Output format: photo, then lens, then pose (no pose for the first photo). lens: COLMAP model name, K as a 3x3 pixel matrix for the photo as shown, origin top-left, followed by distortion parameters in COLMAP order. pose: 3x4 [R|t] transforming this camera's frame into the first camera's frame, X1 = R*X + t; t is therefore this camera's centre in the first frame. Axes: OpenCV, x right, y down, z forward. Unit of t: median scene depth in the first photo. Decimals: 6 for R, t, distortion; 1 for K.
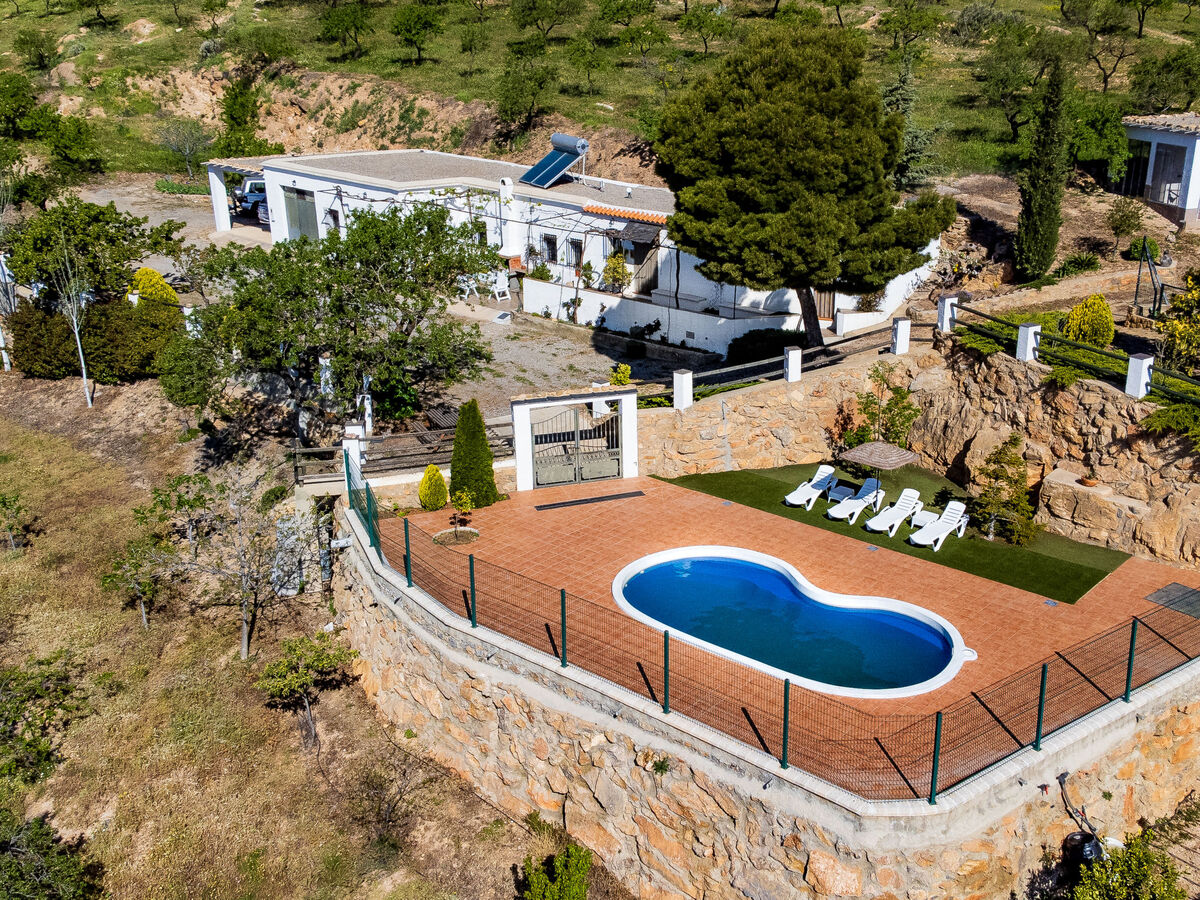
lens RADIAL K [[1321.0, 0, 648.4], [0, 1321.0, 418.2], [0, 0, 1]] dist [0.397540, -0.742904]
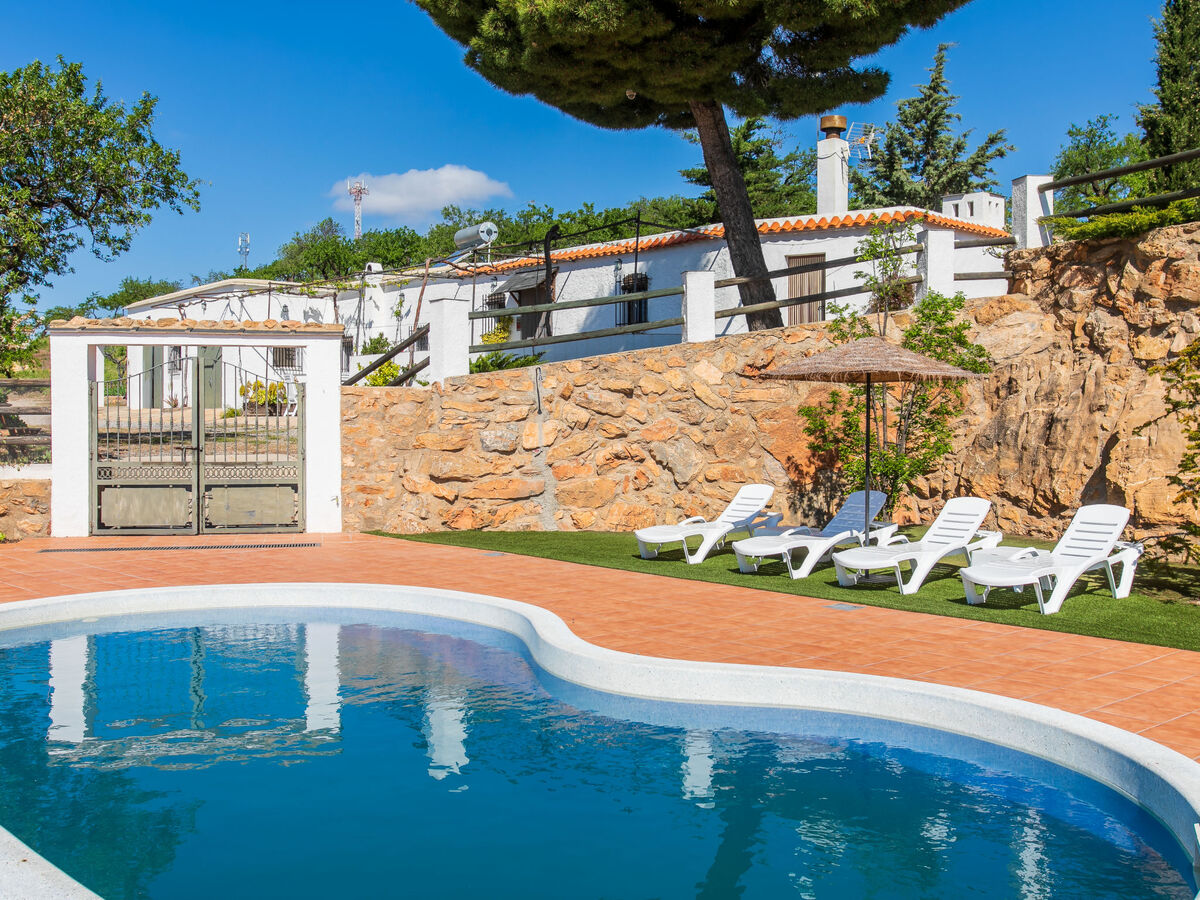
lens RADIAL K [[1203.8, 0, 550.4], [0, 1203.8, 408.9], [0, 0, 1]] dist [0.000492, -0.010091]
pose [[0.987406, 0.003805, -0.158160, 0.128916], [-0.053566, 0.948704, -0.311595, 0.130572], [0.148861, 0.316143, 0.936960, 0.635150]]
